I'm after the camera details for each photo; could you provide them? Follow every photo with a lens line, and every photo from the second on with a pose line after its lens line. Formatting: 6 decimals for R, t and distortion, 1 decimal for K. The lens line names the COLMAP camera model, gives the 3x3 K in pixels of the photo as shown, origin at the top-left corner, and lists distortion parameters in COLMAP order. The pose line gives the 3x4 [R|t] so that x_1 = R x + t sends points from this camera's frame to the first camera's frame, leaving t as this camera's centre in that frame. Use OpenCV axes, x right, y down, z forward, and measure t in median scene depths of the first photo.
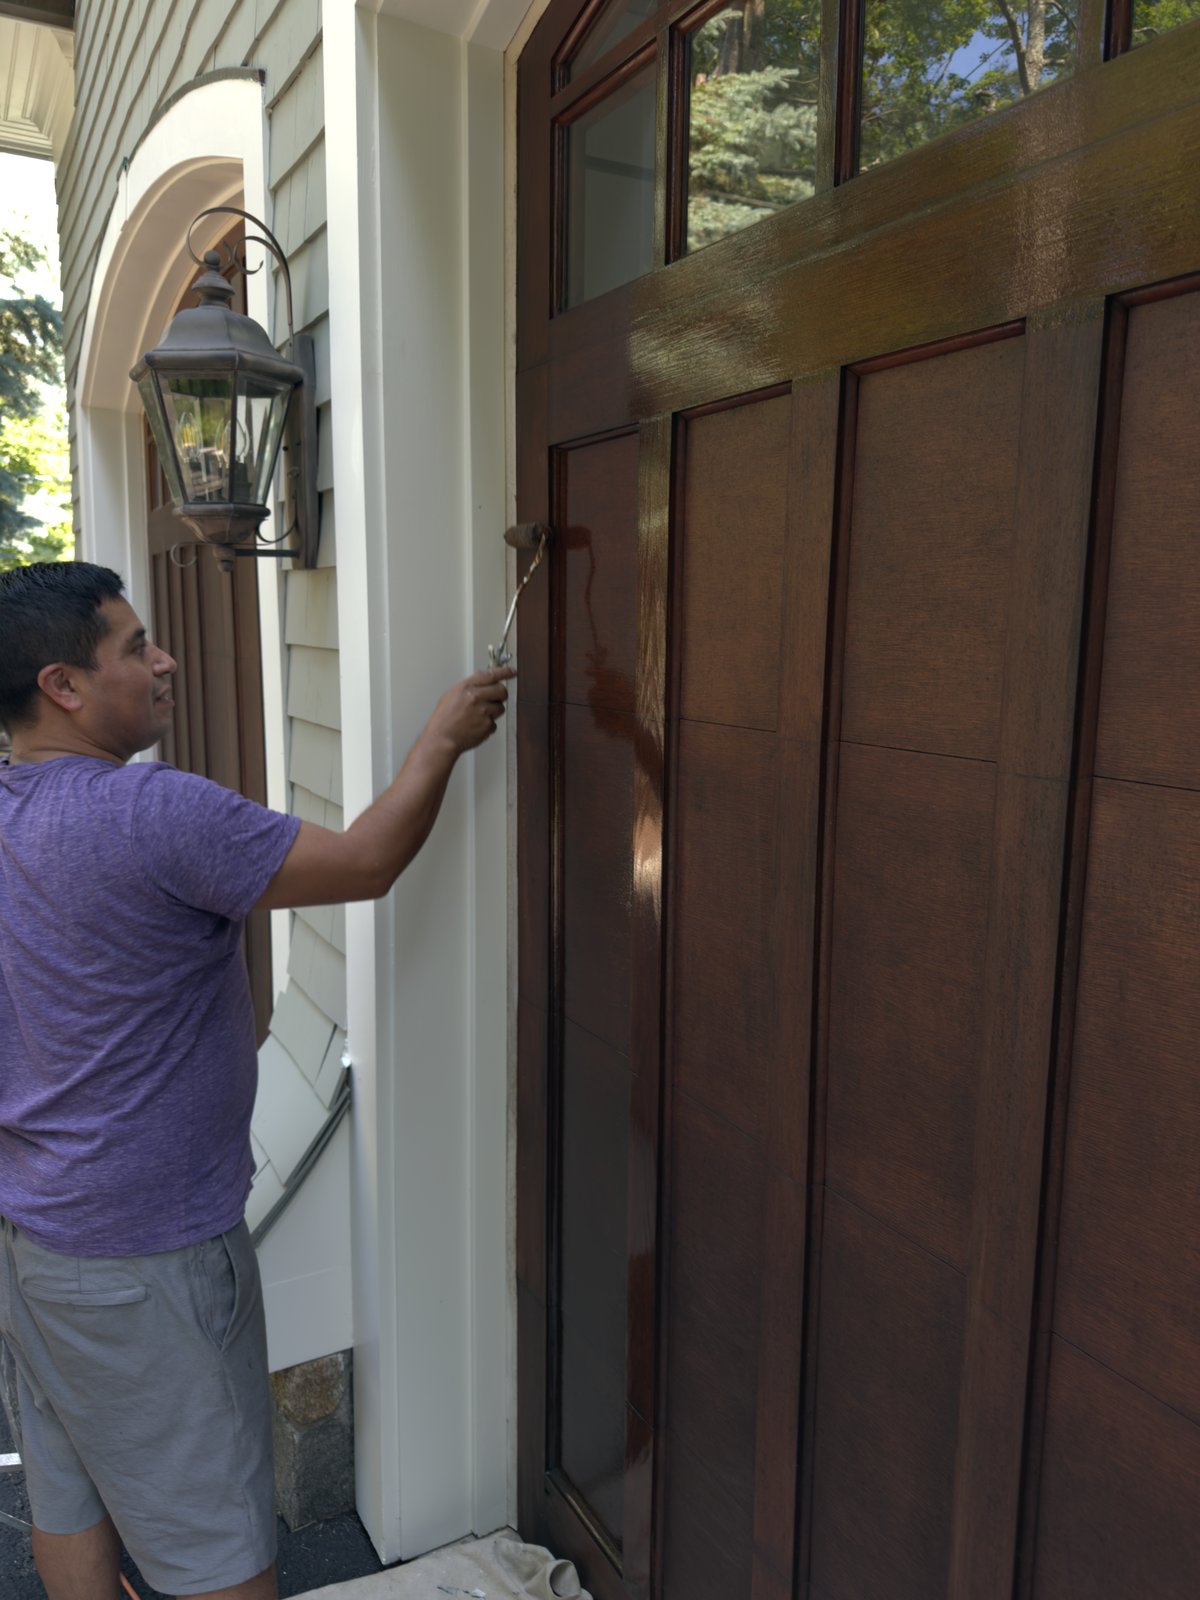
lens RADIAL K [[1125.7, 0, 602.1], [0, 1125.7, 772.3], [0, 0, 1]] dist [0.002850, 0.001019]
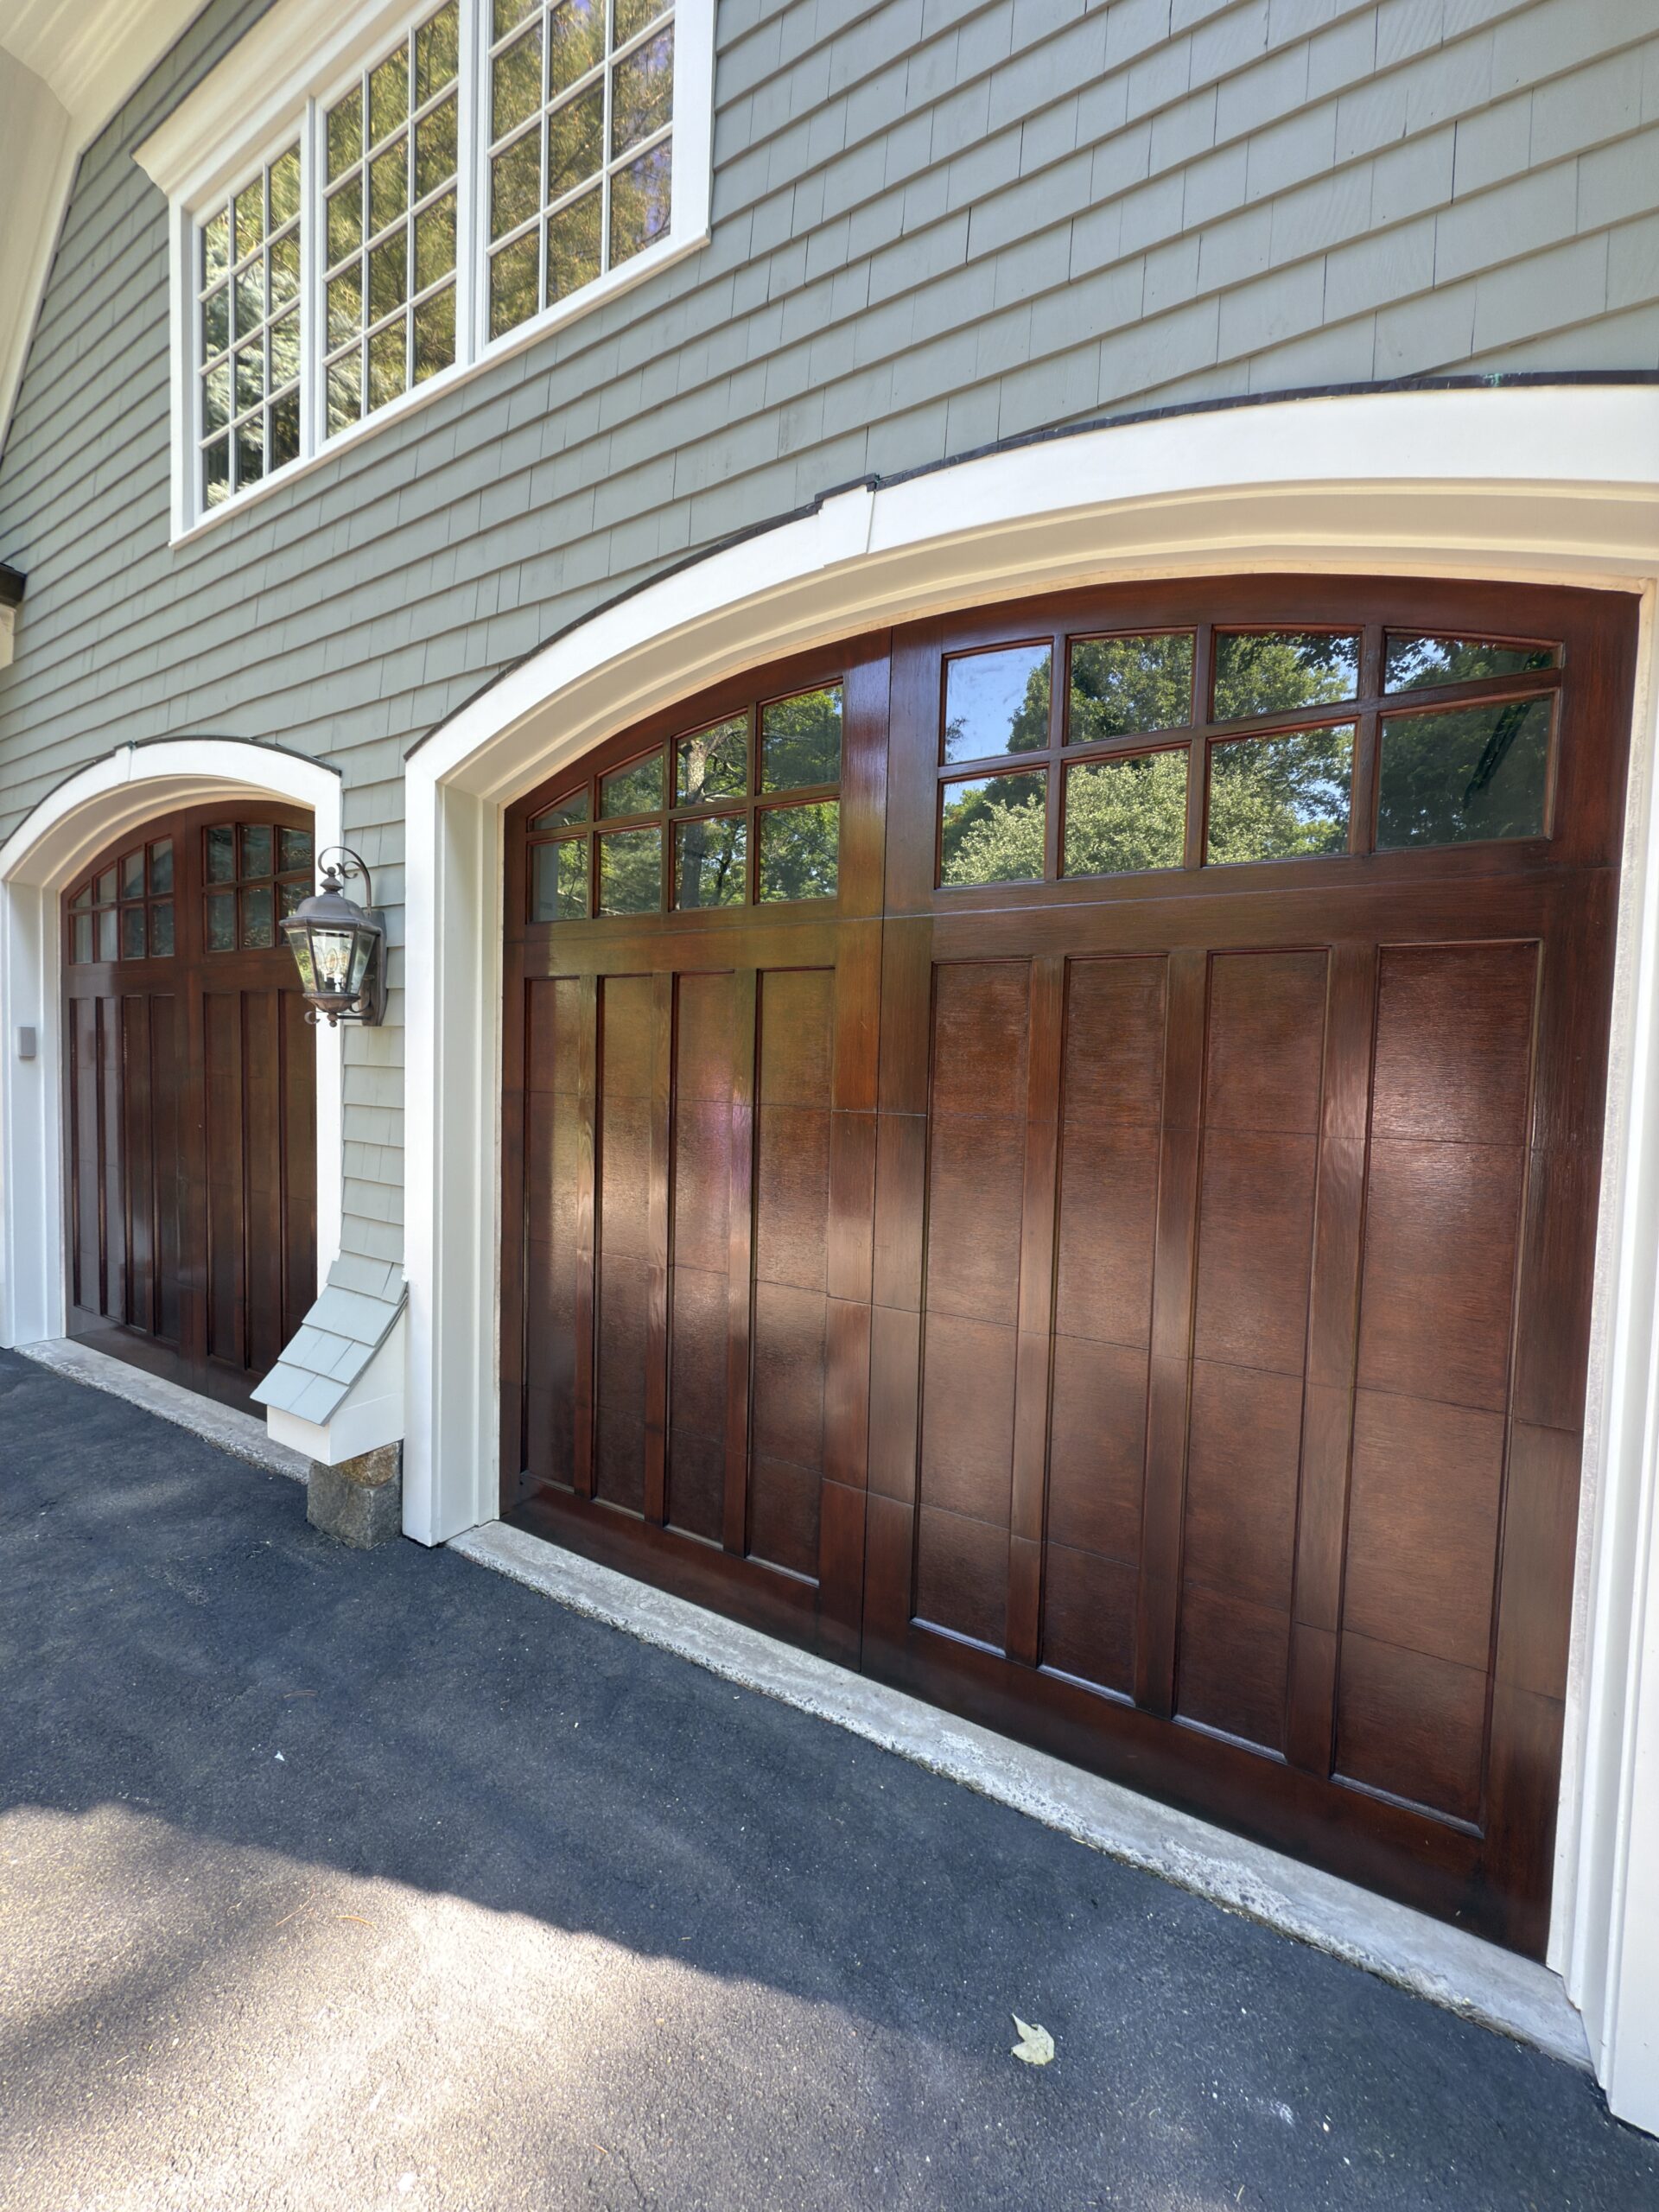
lens RADIAL K [[857.3, 0, 820.4], [0, 857.3, 1095.4], [0, 0, 1]] dist [0.000021, 0.000069]
pose [[0.868945, -0.008129, 0.494842, -0.333434], [0.051721, 0.995882, -0.074464, 0.086775], [-0.492198, 0.090299, 0.865787, -0.653156]]
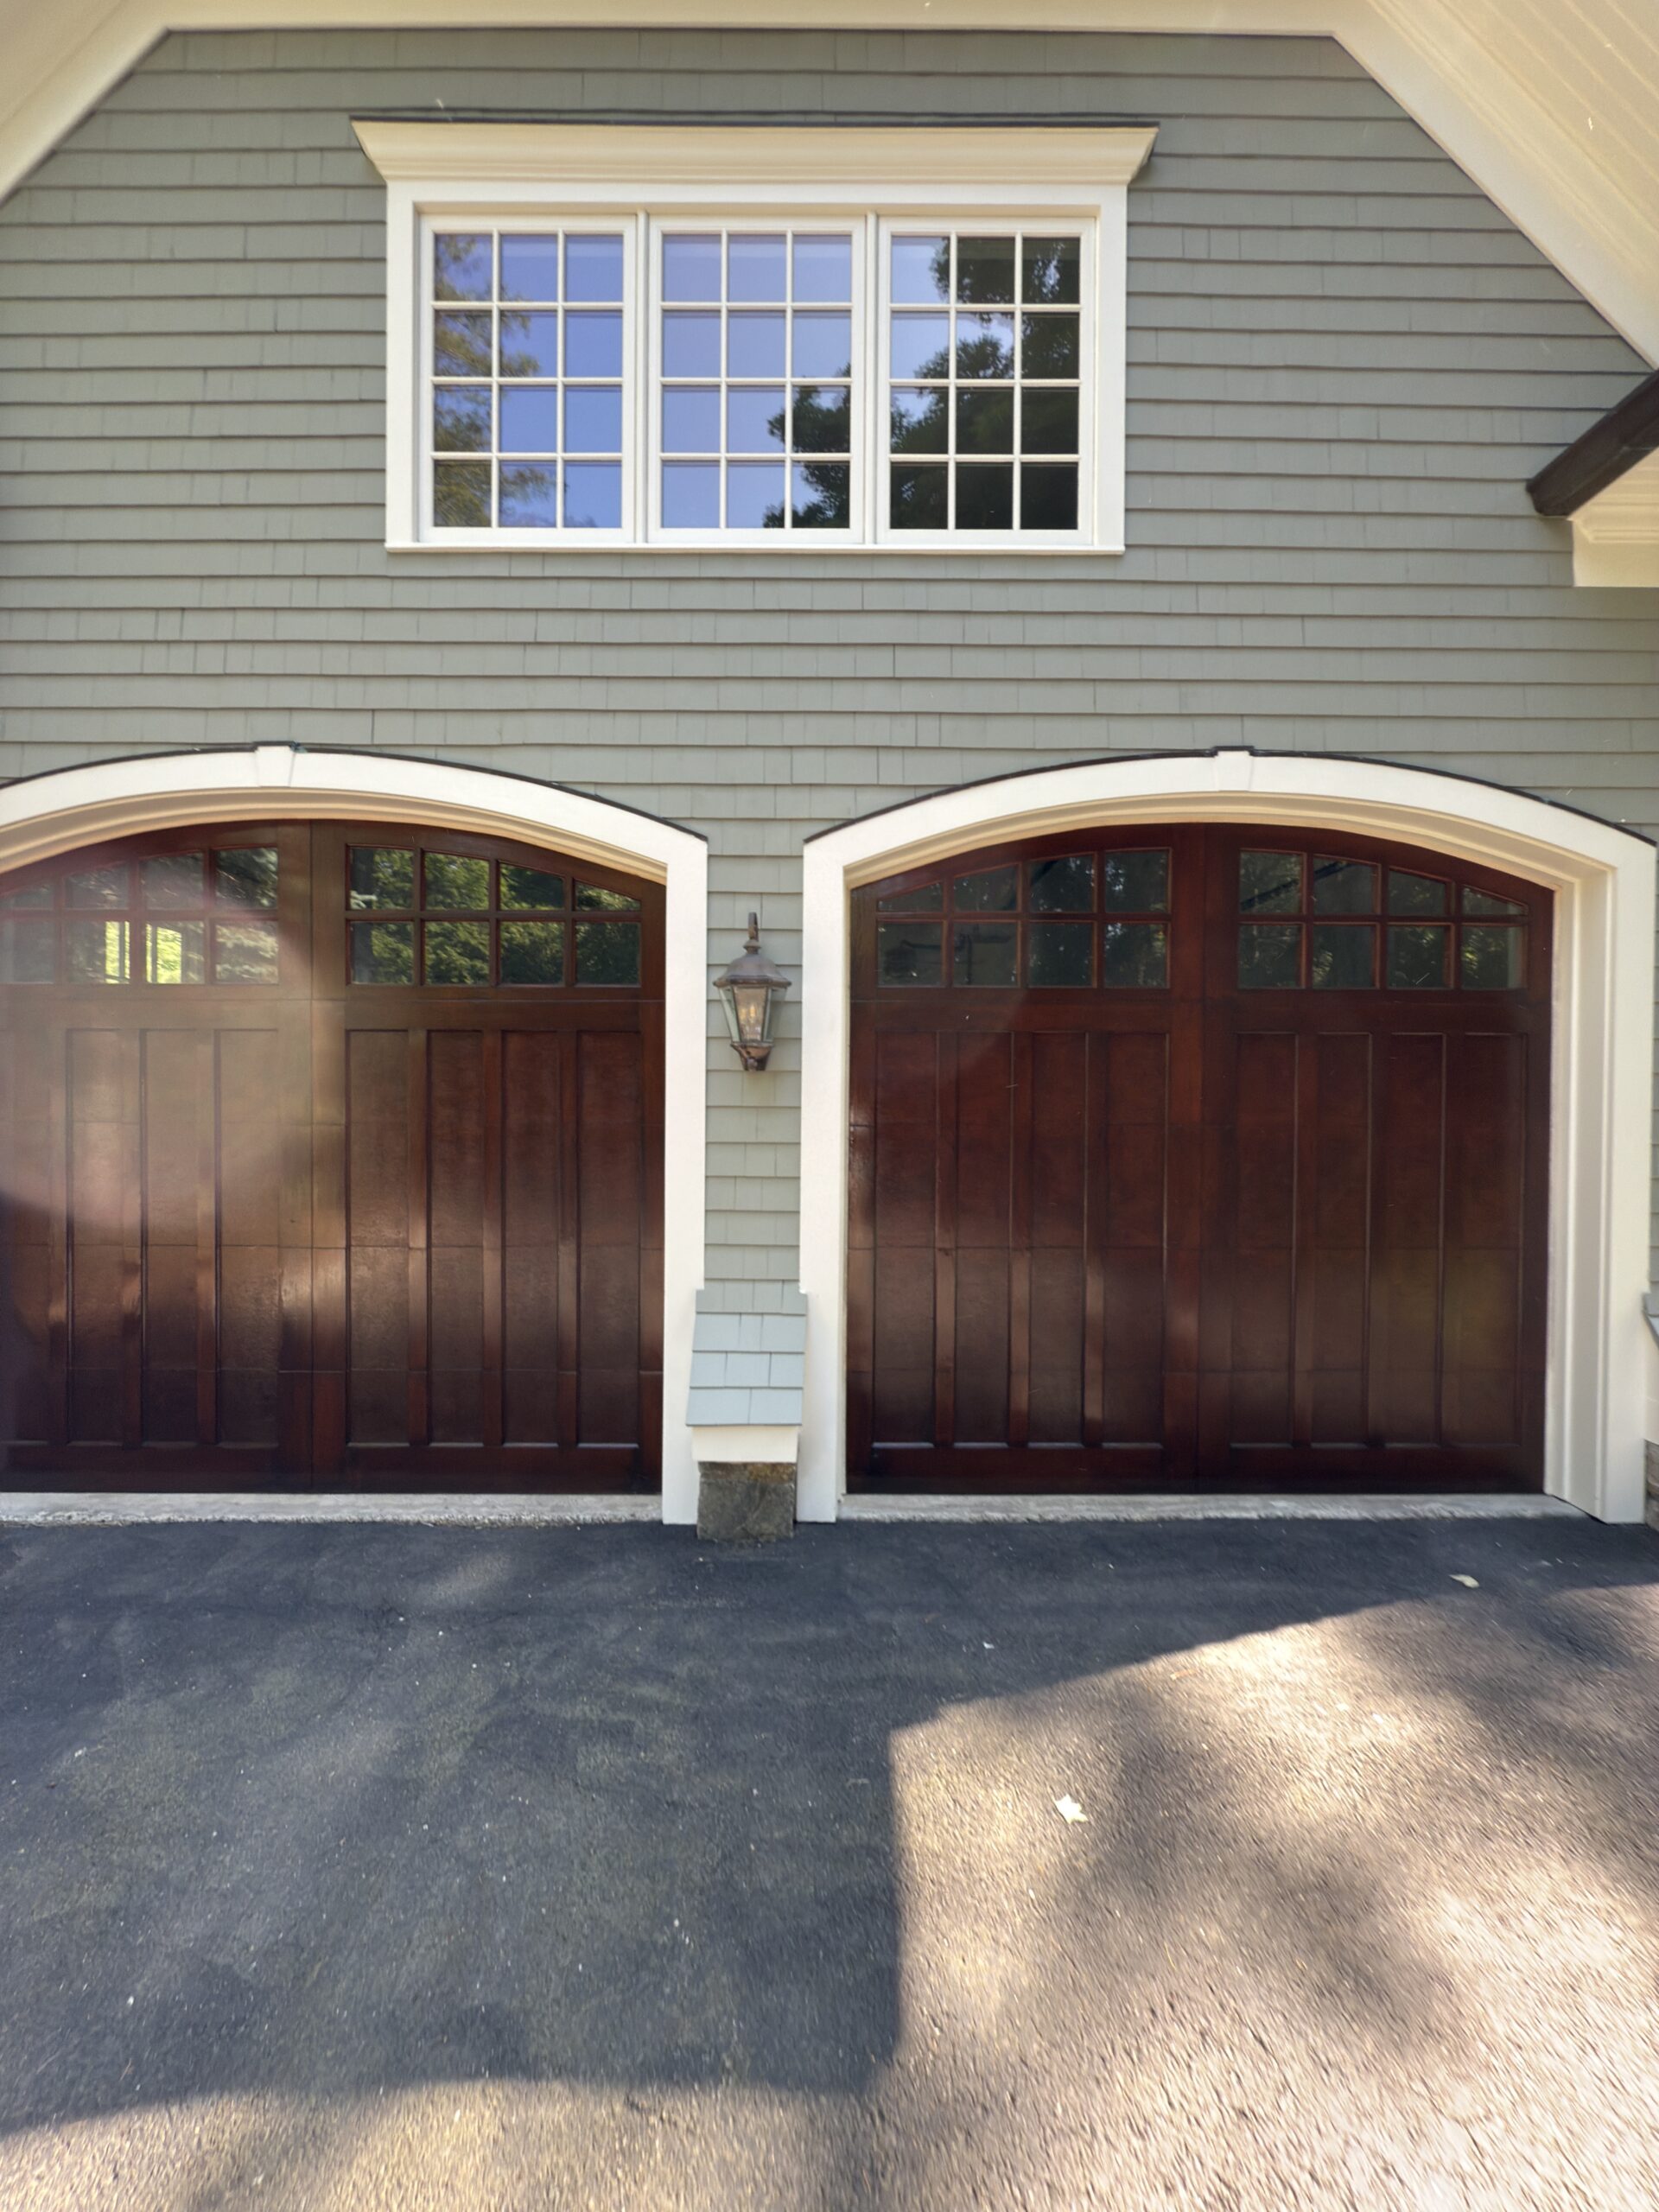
lens RADIAL K [[857.3, 0, 820.4], [0, 857.3, 1095.4], [0, 0, 1]] dist [0.000021, 0.000069]
pose [[0.502741, -0.011861, 0.864356, -1.650628], [0.118916, 0.991348, -0.055563, -0.029171], [-0.856219, 0.130719, 0.499801, 0.077396]]
